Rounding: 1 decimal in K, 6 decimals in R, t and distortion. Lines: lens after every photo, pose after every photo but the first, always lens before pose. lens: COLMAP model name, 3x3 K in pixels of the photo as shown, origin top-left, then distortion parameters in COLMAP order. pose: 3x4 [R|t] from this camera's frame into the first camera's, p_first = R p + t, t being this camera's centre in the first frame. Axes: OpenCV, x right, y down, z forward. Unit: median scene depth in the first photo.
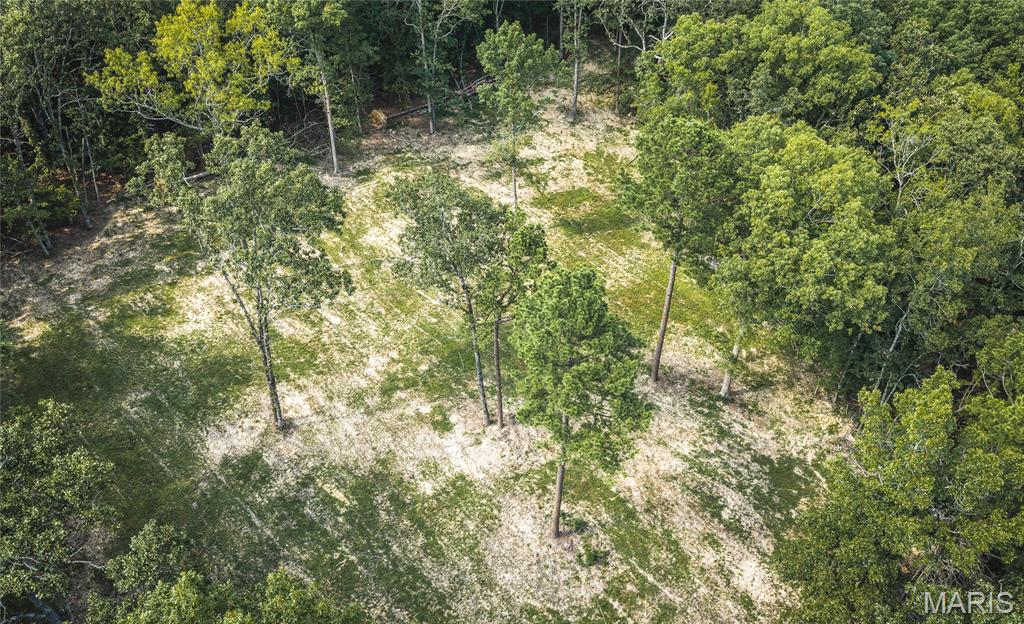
lens RADIAL K [[800.9, 0, 512.0], [0, 800.9, 312.0], [0, 0, 1]] dist [-0.001214, -0.005484]
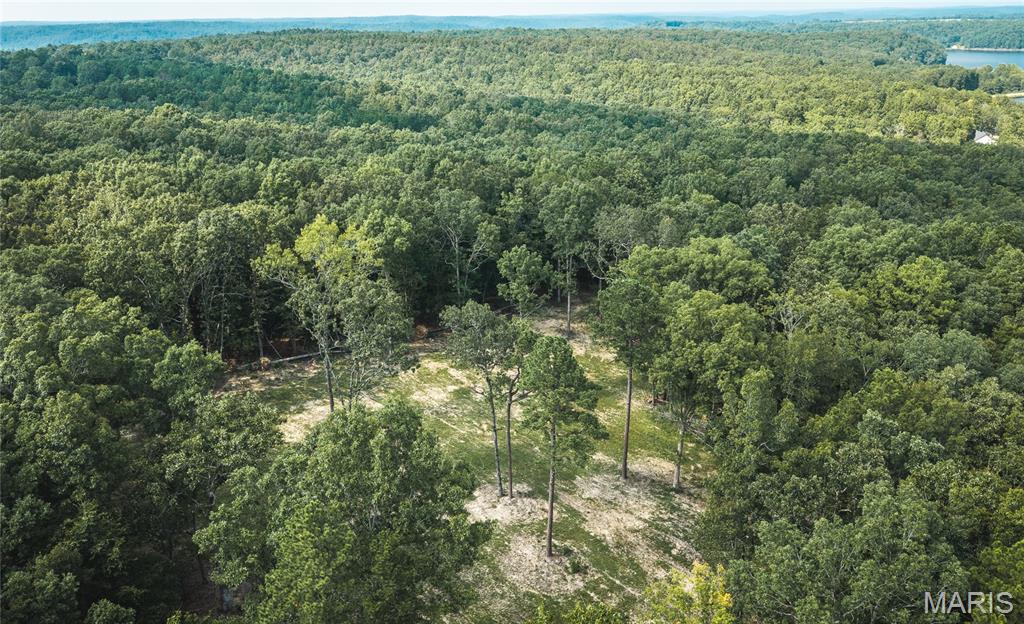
lens RADIAL K [[800.9, 0, 512.0], [0, 800.9, 312.0], [0, 0, 1]] dist [-0.001214, -0.005484]
pose [[0.999870, 0.004528, -0.015469, 0.008374], [-0.010009, 0.926705, -0.375655, 0.376929], [0.012634, 0.375761, 0.926630, -0.410968]]
